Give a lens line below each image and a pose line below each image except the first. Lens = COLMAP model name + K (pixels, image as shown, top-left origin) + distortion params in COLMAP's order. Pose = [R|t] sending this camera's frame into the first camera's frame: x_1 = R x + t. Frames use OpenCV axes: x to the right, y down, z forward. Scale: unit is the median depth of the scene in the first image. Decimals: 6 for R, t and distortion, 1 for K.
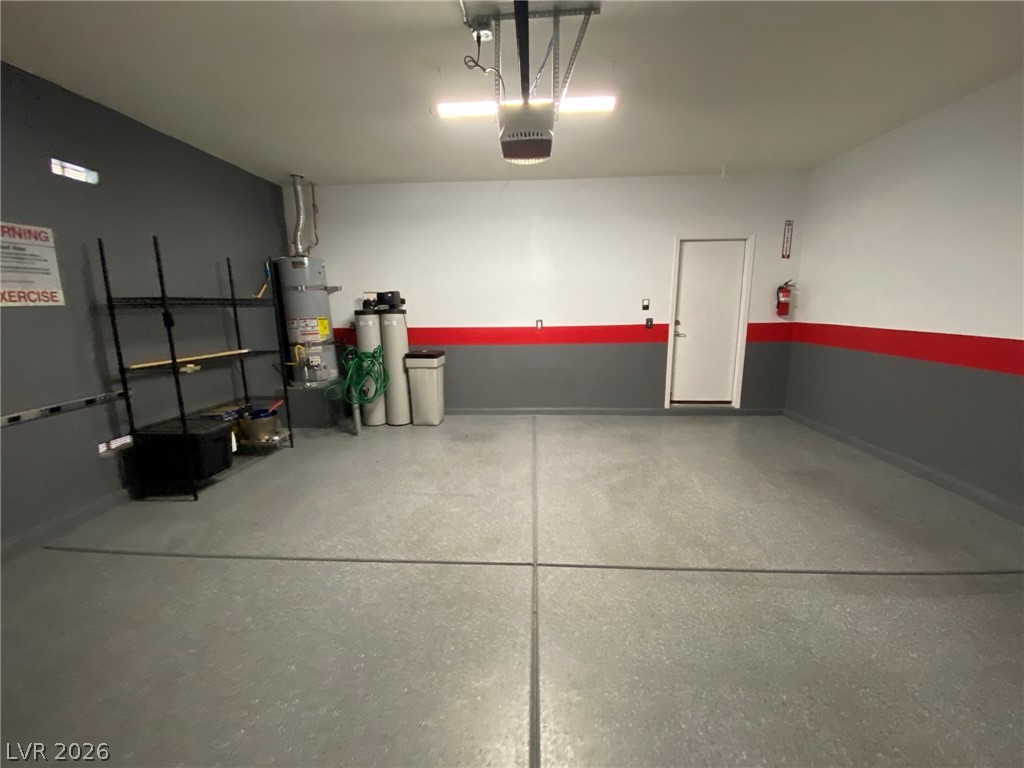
lens RADIAL K [[417.0, 0, 518.3], [0, 417.0, 381.6], [0, 0, 1]] dist [-0.018590, -0.001250]
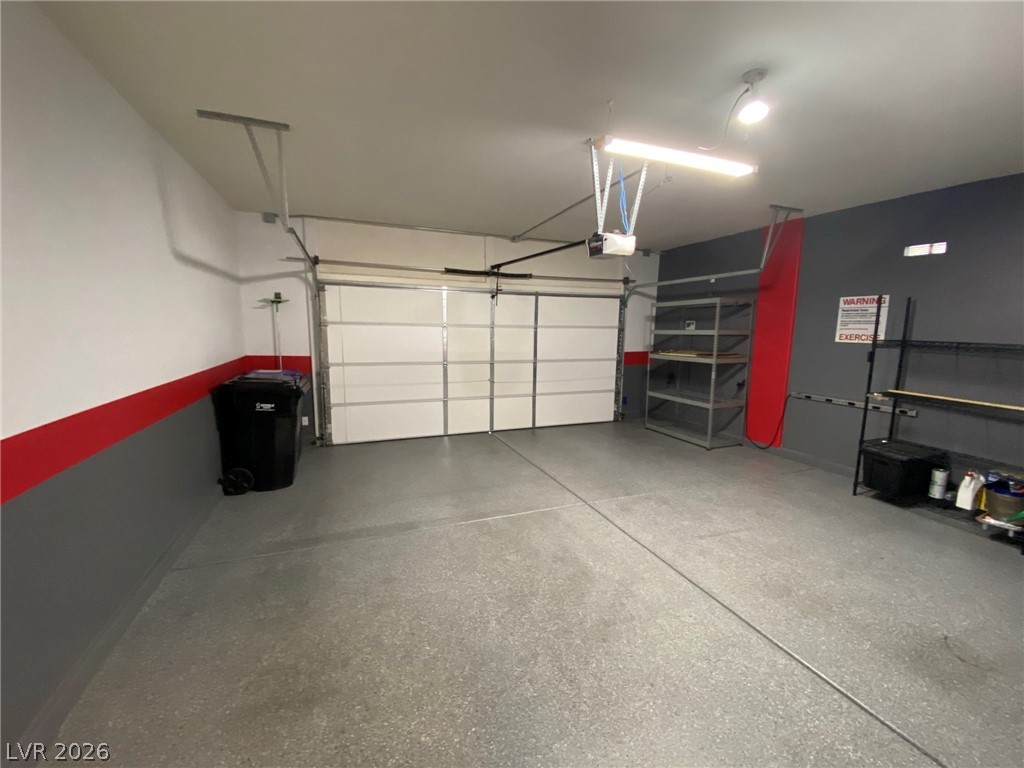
lens RADIAL K [[417.0, 0, 514.9], [0, 417.0, 385.0], [0, 0, 1]] dist [-0.018590, -0.001250]
pose [[-0.915837, 0.066506, -0.396005, 0.718505], [-0.062621, 0.950469, 0.304446, -0.385190], [0.396638, 0.303621, -0.866310, 1.677111]]
